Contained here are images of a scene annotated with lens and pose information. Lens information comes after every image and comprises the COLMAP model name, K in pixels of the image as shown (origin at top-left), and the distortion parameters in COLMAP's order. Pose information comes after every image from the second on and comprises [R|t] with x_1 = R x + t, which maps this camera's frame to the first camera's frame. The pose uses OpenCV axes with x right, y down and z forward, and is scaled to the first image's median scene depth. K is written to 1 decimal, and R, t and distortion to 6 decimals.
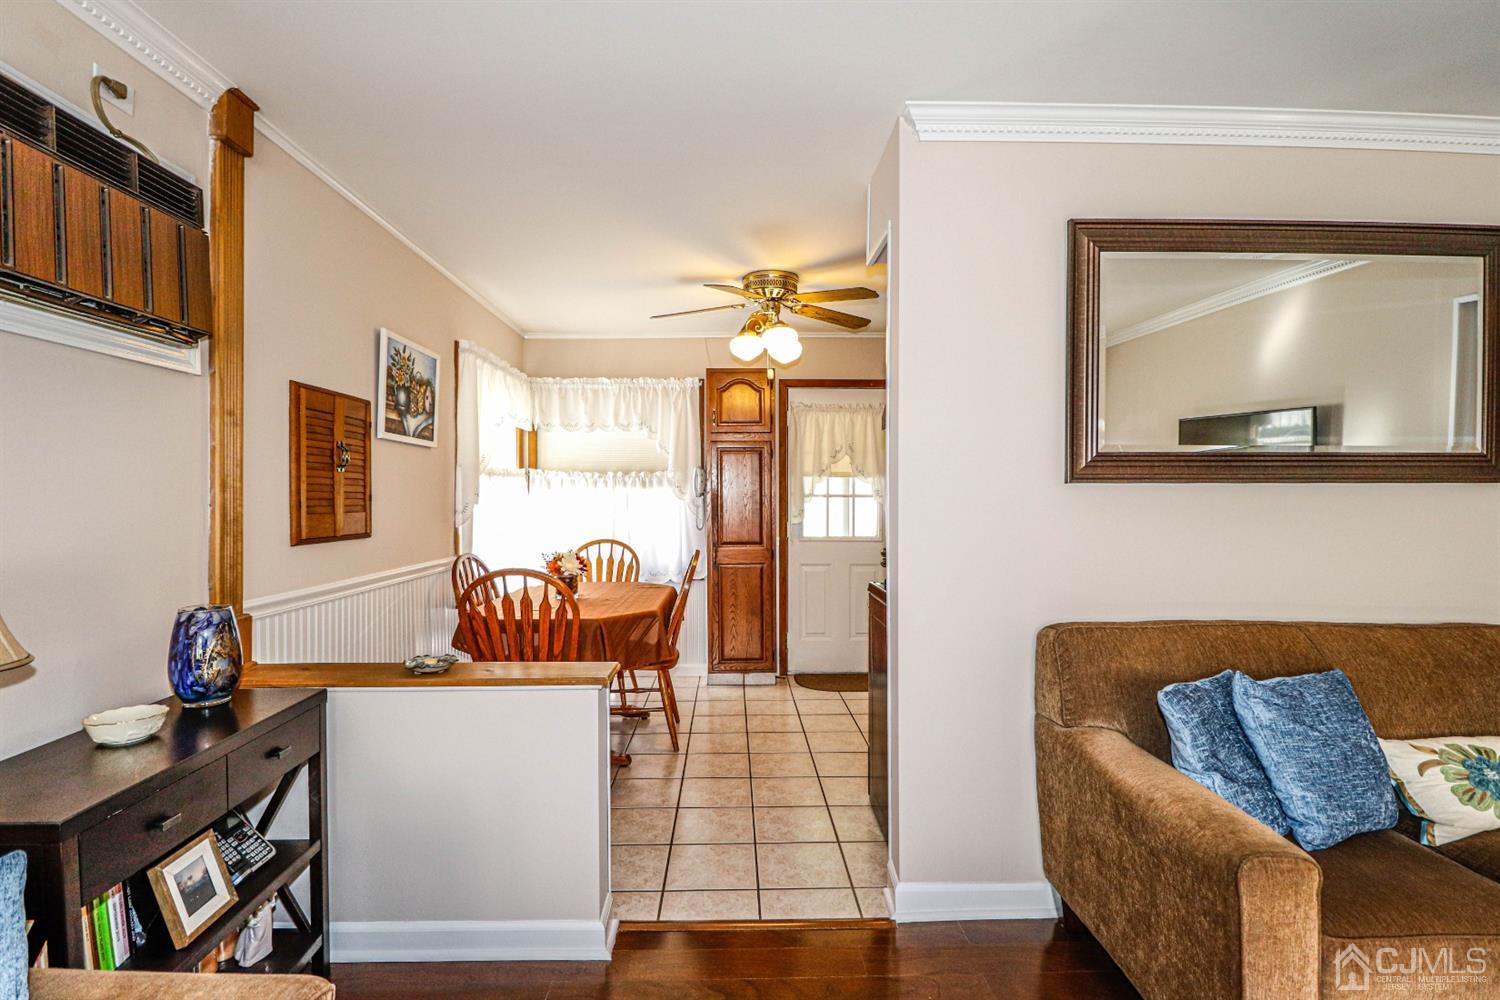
lens RADIAL K [[722.4, 0, 754.2], [0, 722.4, 482.5], [0, 0, 1]] dist [-0.000431, -0.009517]
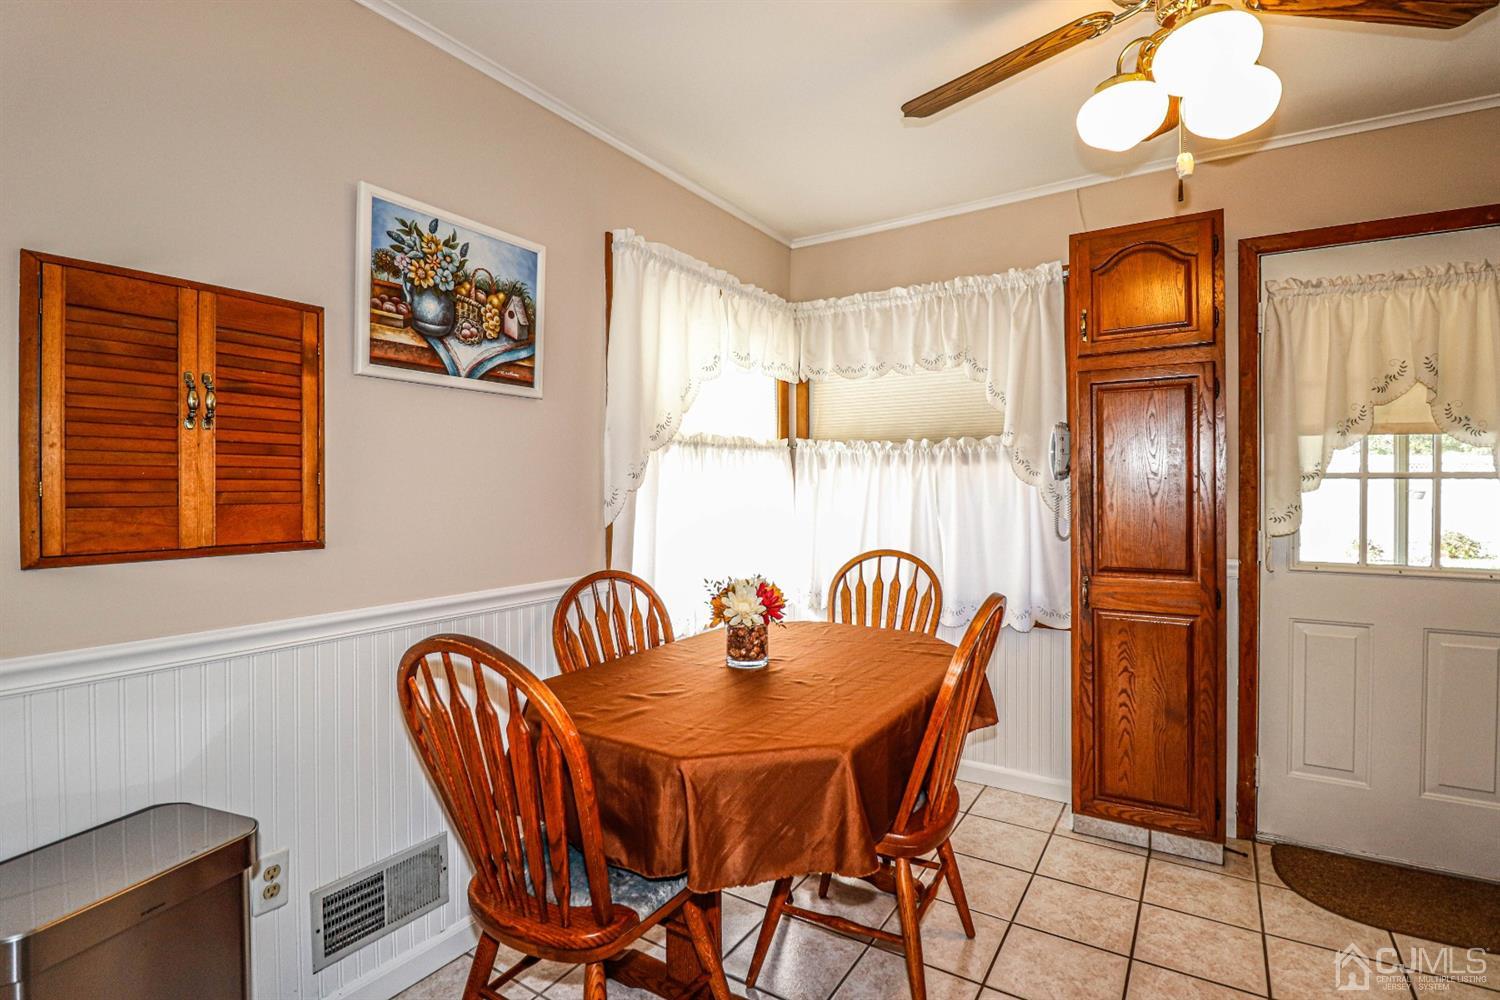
lens RADIAL K [[725.5, 0, 751.1], [0, 725.5, 486.7], [0, 0, 1]] dist [-0.001192, -0.014068]
pose [[0.827701, 0.001296, -0.561168, 0.037298], [0.012003, 0.999728, 0.020013, 0.011911], [0.561041, -0.023301, 0.827460, 0.420515]]
